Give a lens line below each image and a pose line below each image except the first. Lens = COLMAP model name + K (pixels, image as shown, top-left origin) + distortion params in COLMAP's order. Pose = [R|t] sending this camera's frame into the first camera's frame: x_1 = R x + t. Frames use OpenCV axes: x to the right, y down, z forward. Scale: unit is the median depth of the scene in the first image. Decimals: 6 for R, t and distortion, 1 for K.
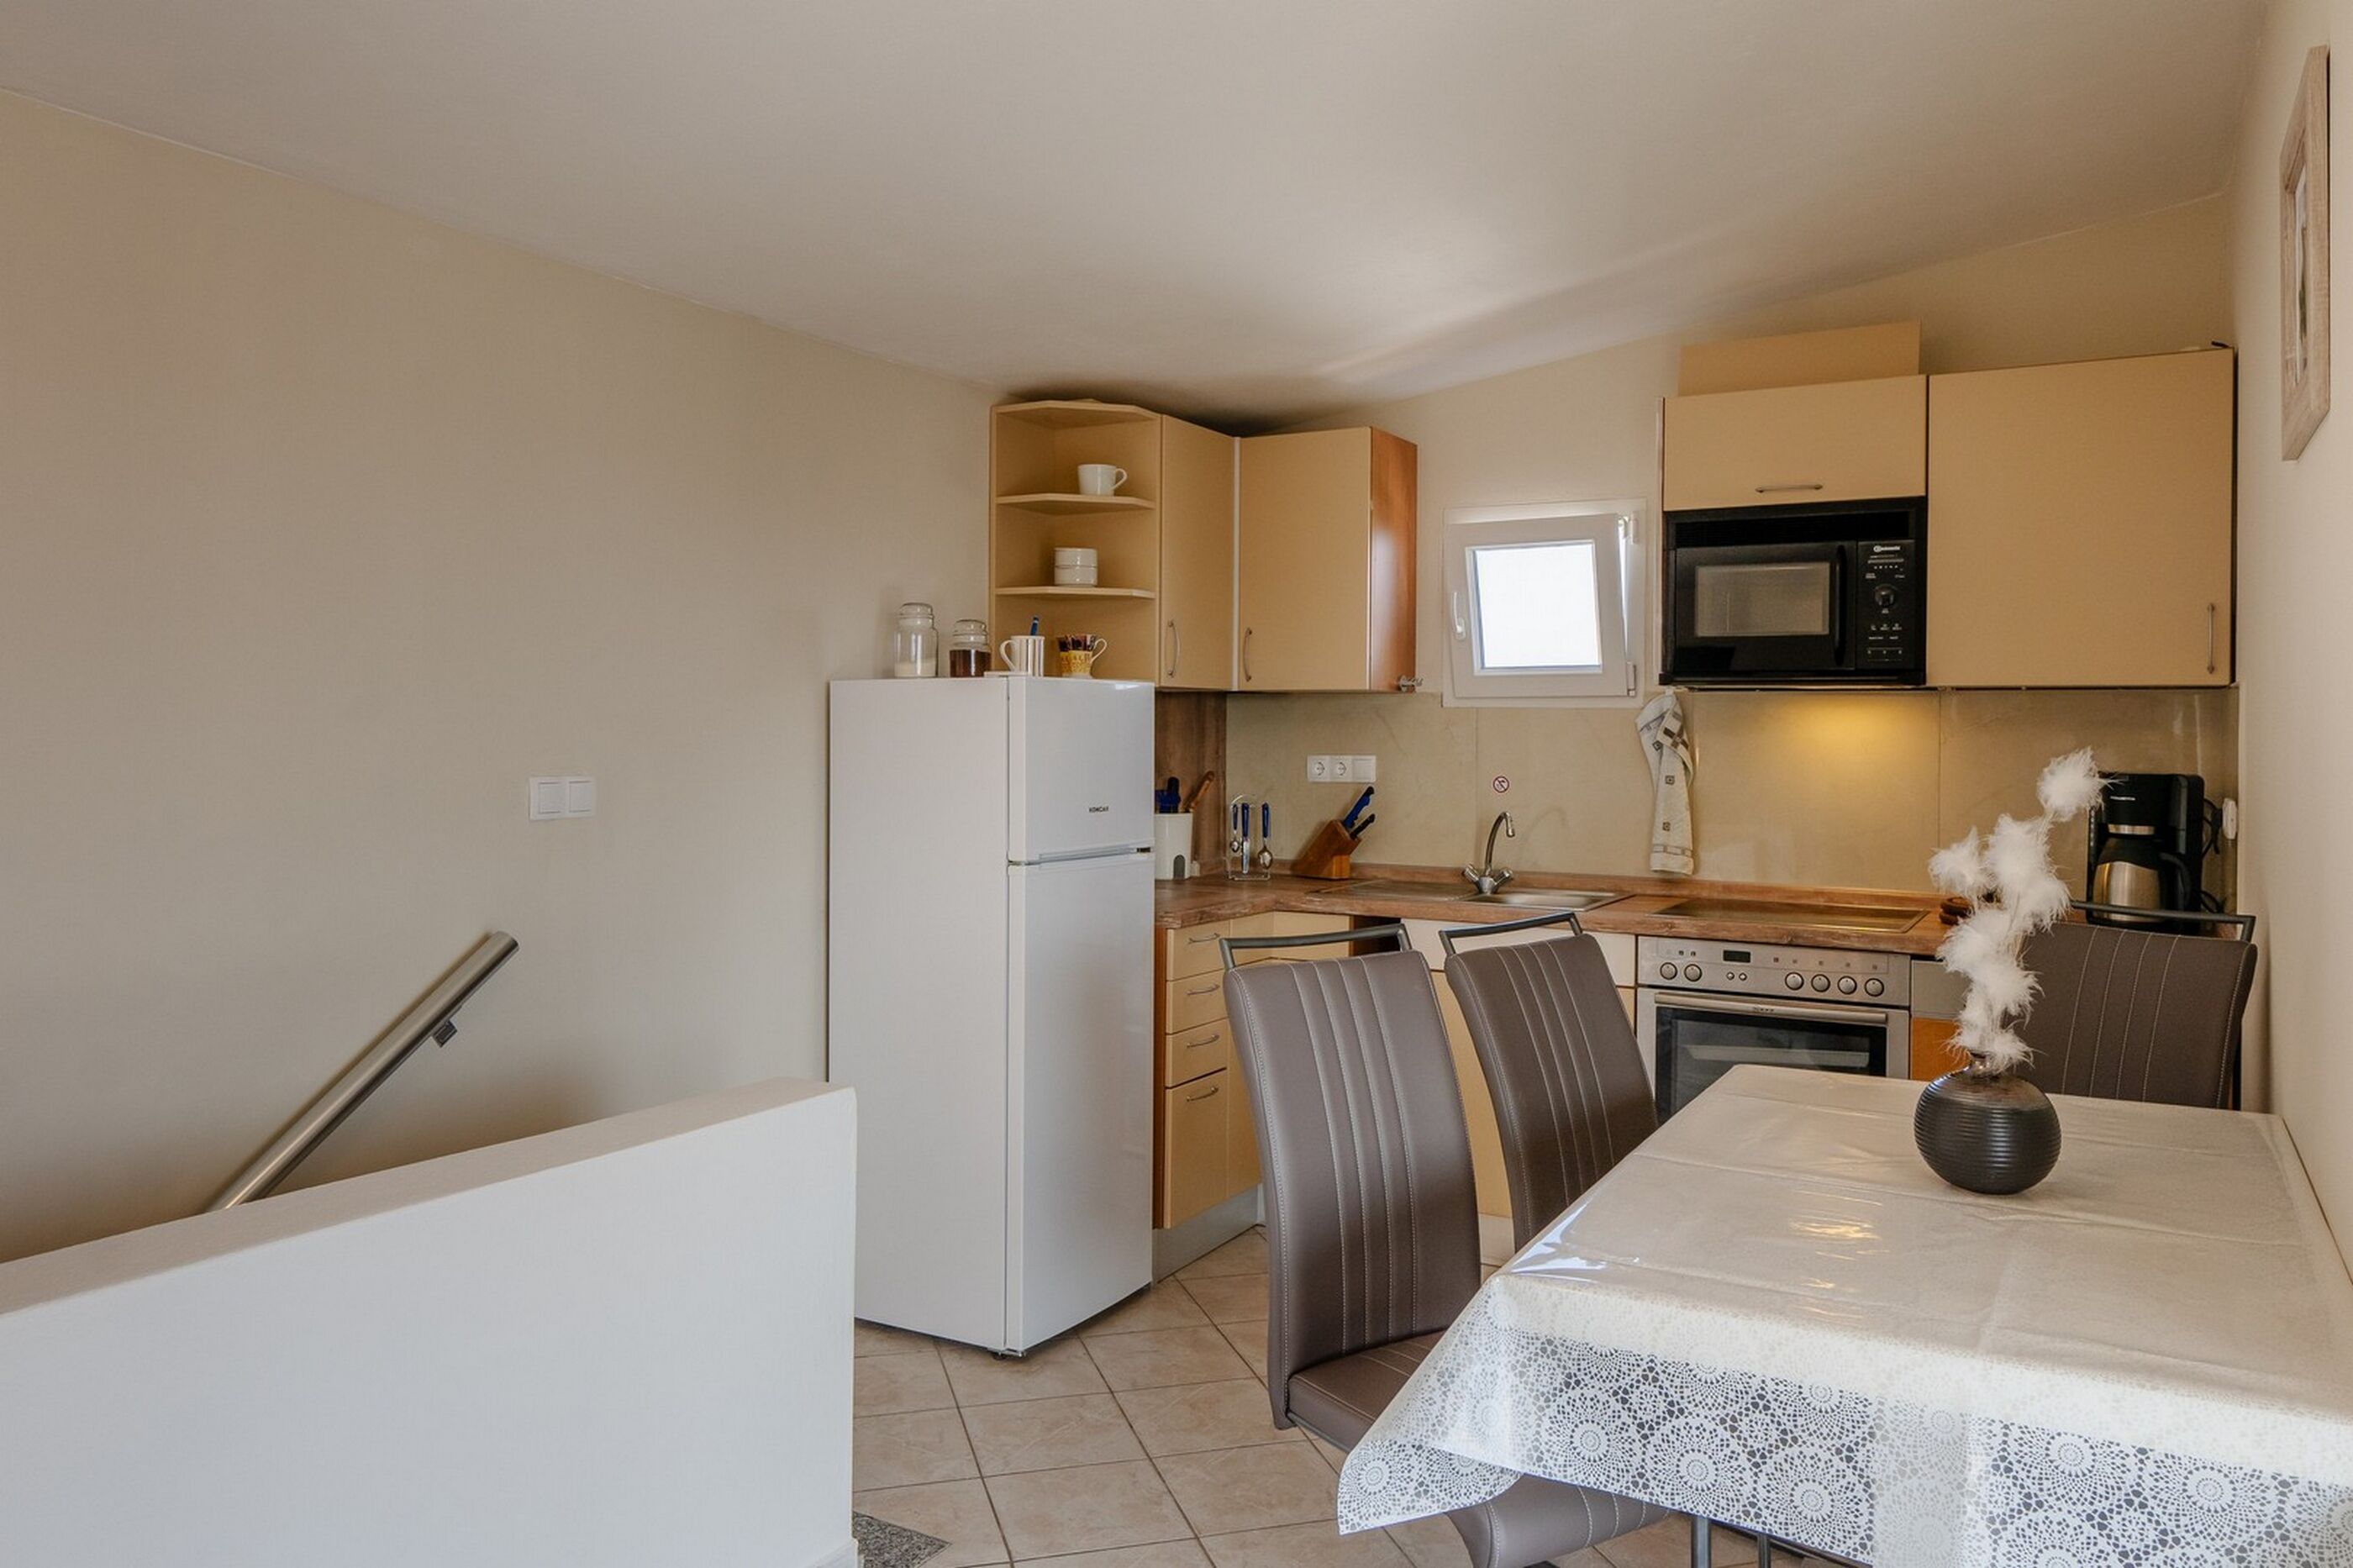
lens RADIAL K [[1659.6, 0, 1186.2], [0, 1659.6, 743.5], [0, 0, 1]] dist [0.003493, 0.001297]
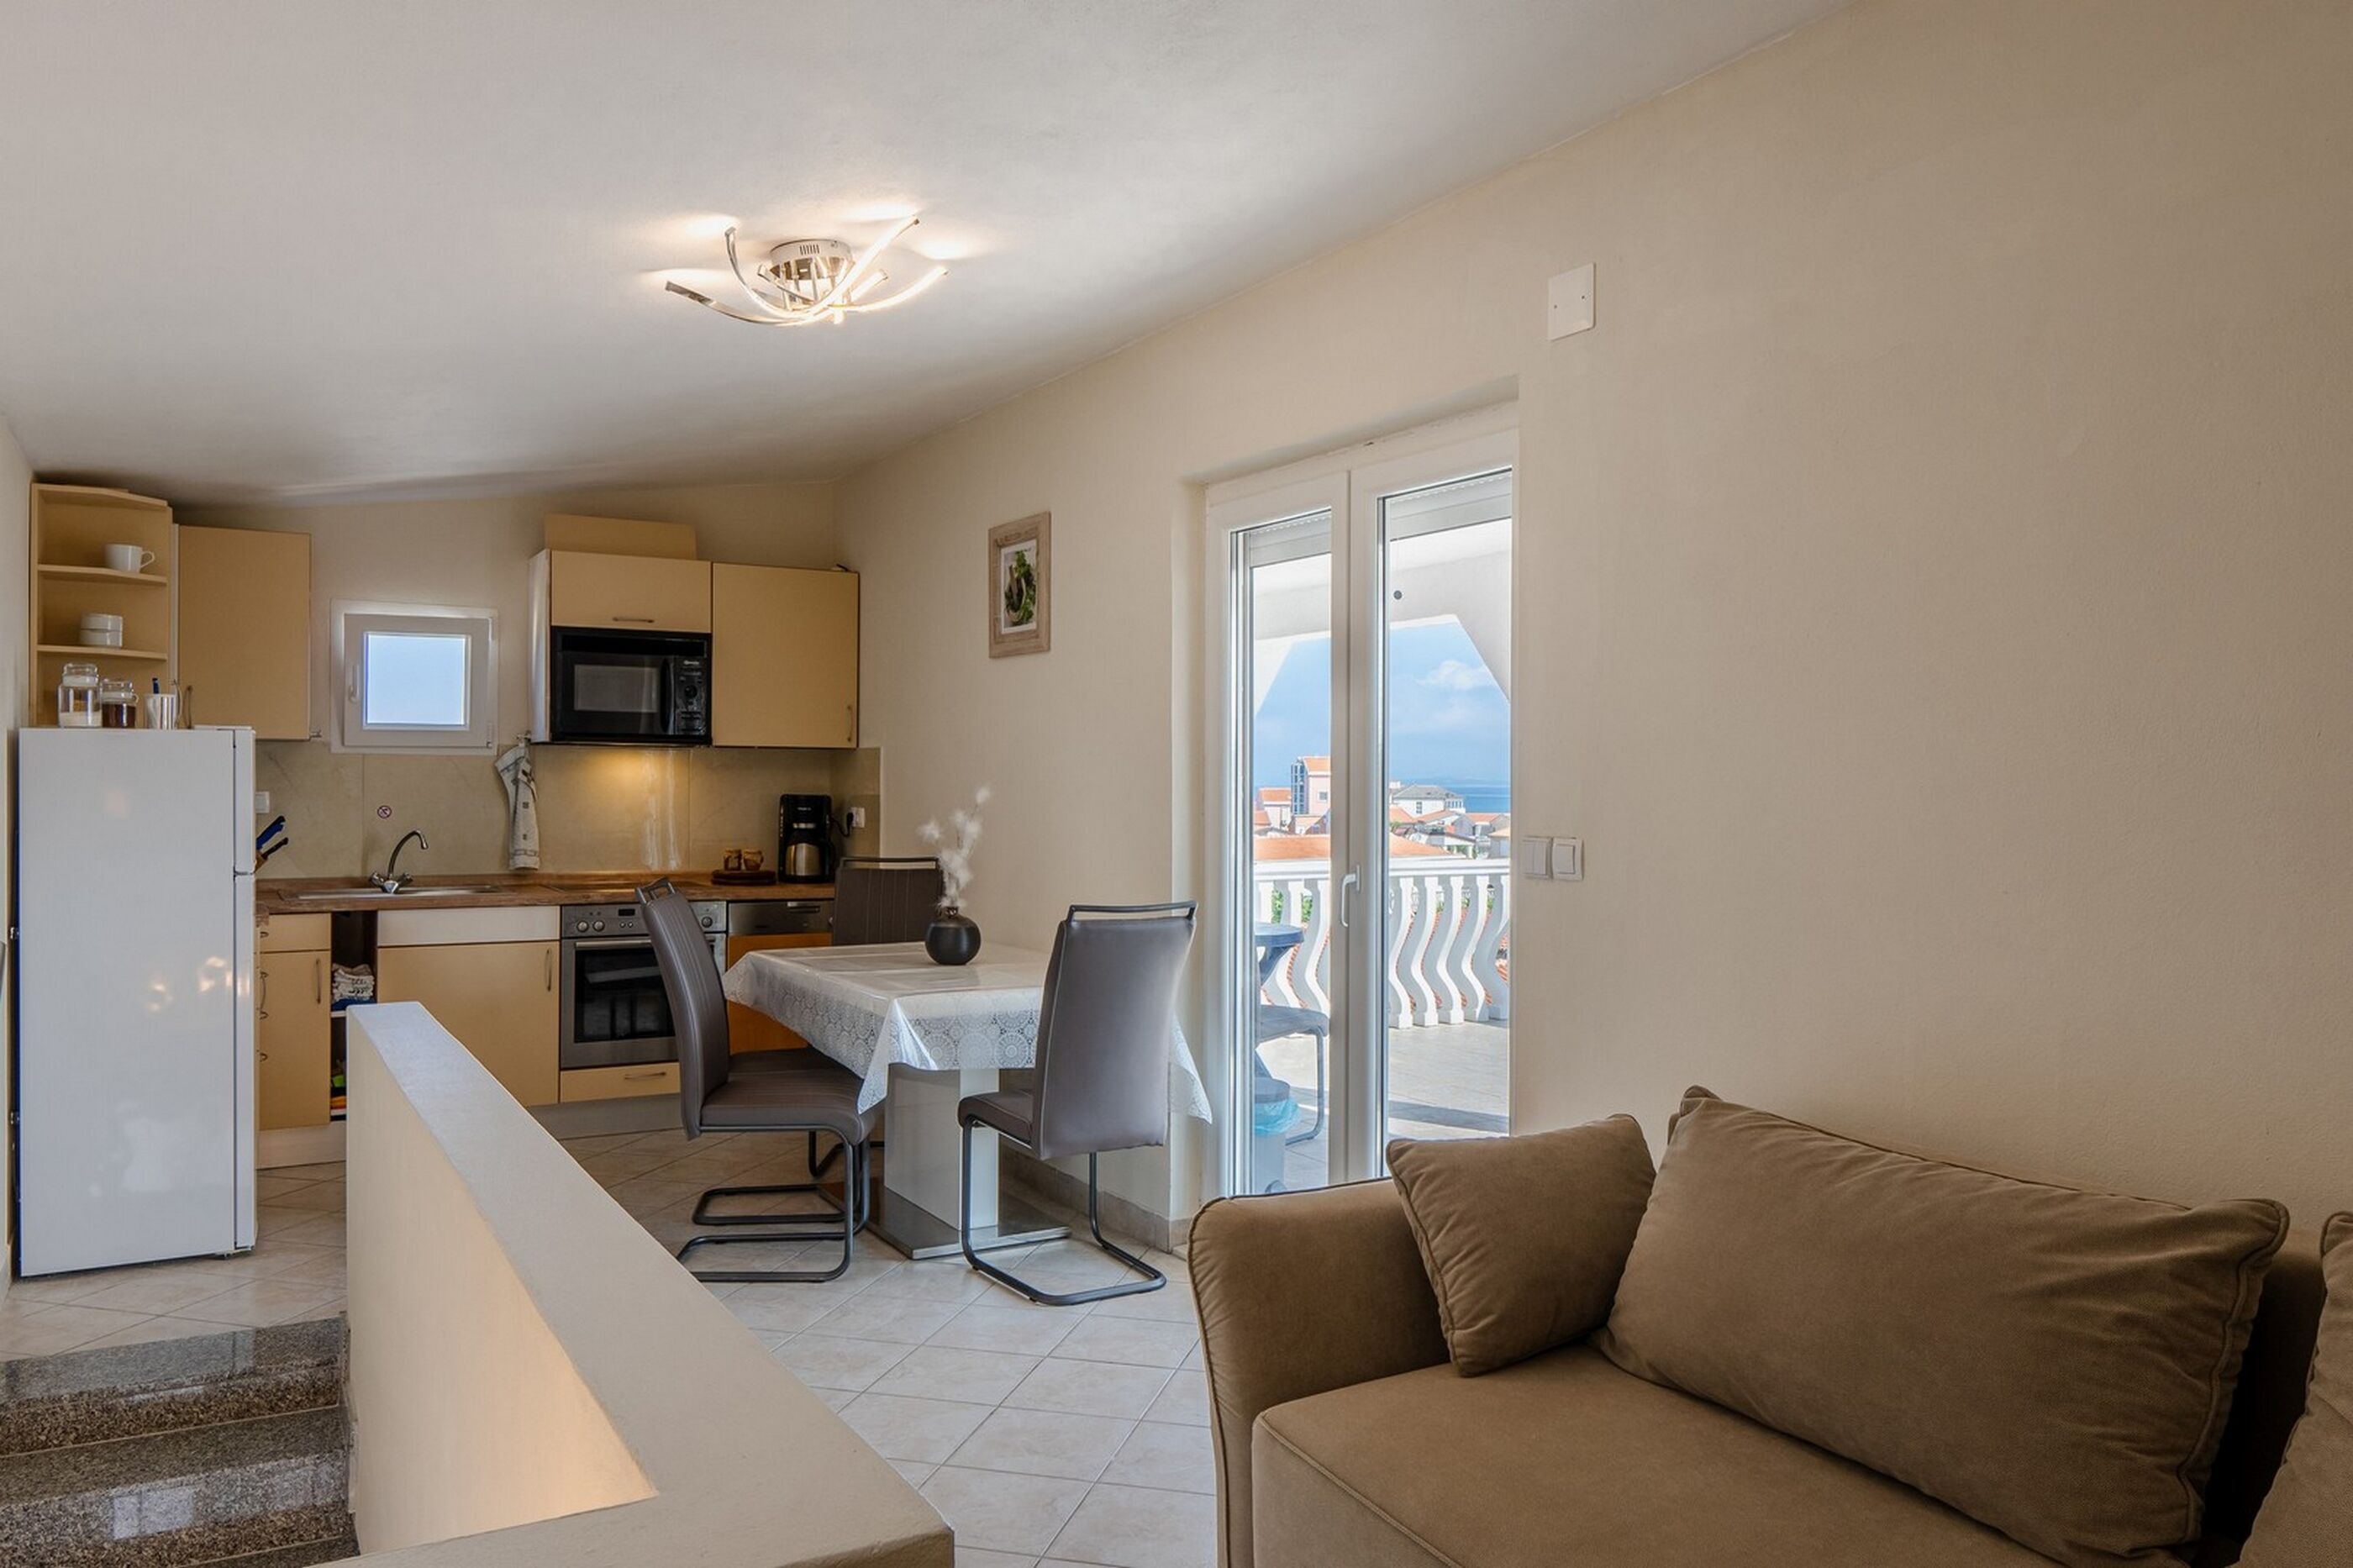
lens RADIAL K [[1654.4, 0, 1171.2], [0, 1654.4, 781.6], [0, 0, 1]] dist [0.000681, 0.002418]
pose [[0.503324, -0.005336, 0.864081, -0.728335], [0.005741, 0.999980, 0.002832, 0.000427], [-0.864079, 0.003536, 0.503344, -0.240332]]
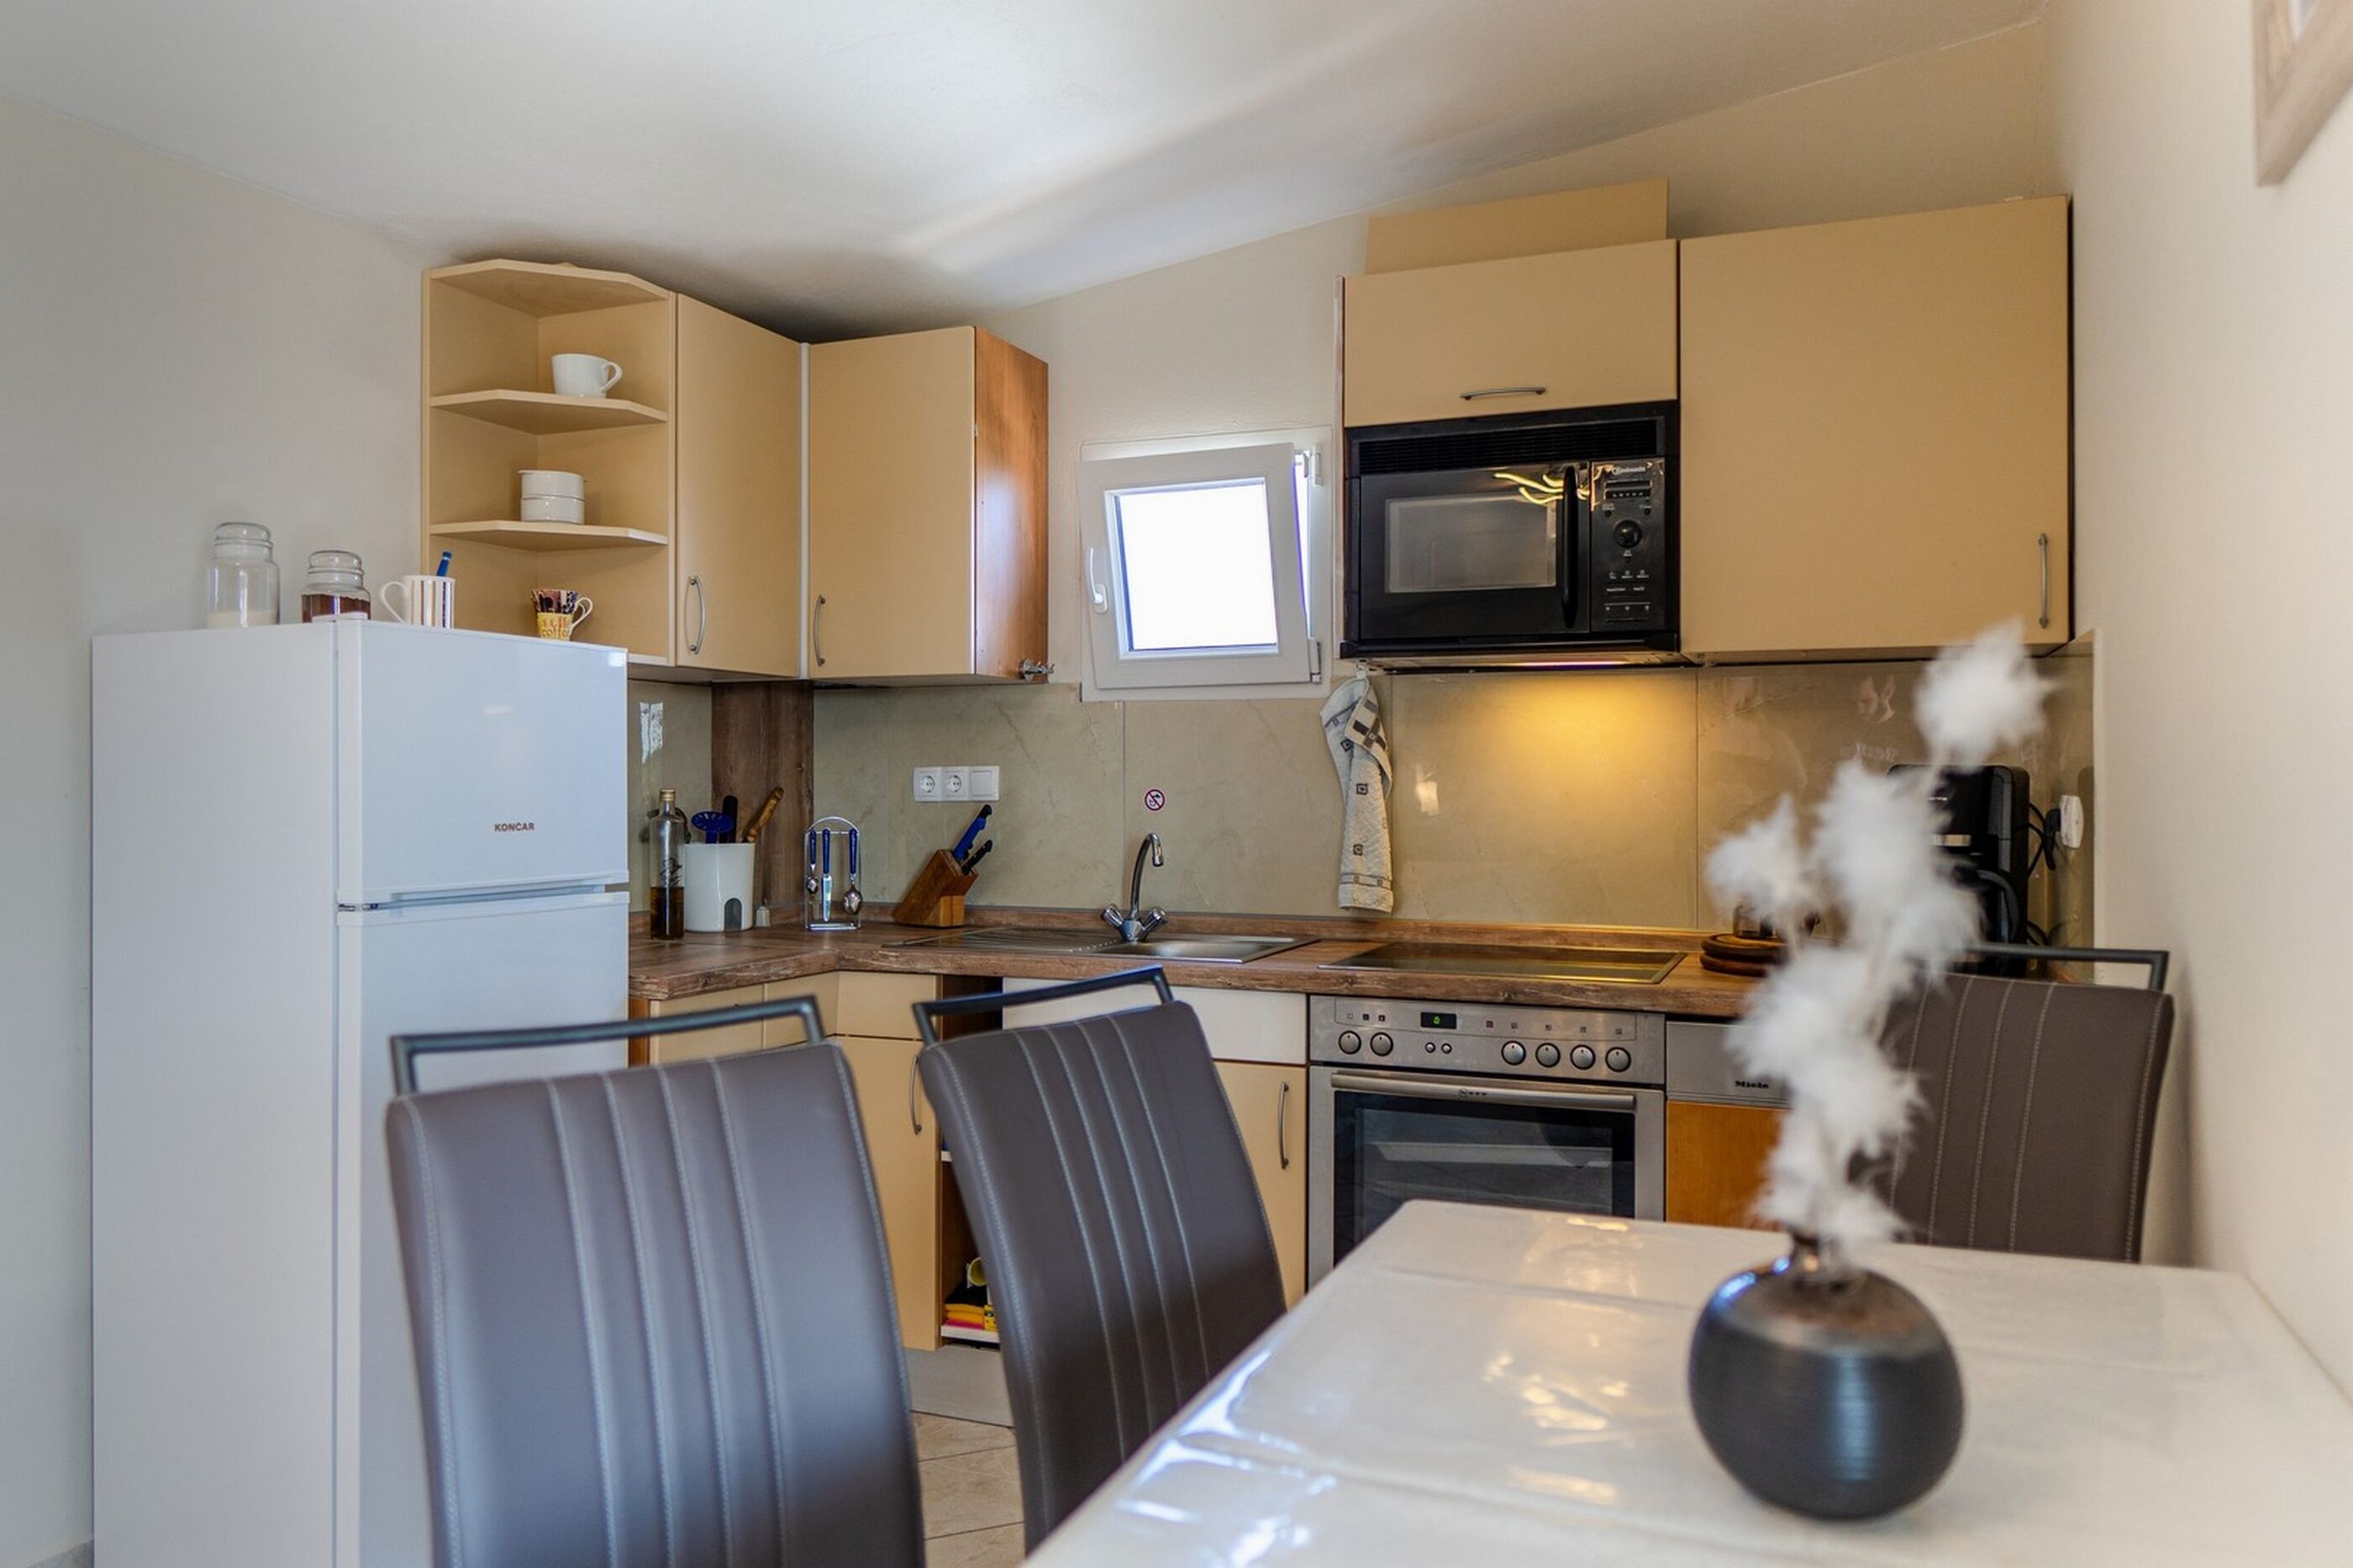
lens RADIAL K [[1654.4, 0, 1171.2], [0, 1654.4, 781.6], [0, 0, 1]] dist [0.000681, 0.002418]
pose [[0.992009, -0.006657, 0.125994, 0.114713], [0.007905, 0.999924, -0.009409, 0.026774], [-0.125922, 0.010330, 0.991986, 0.269446]]
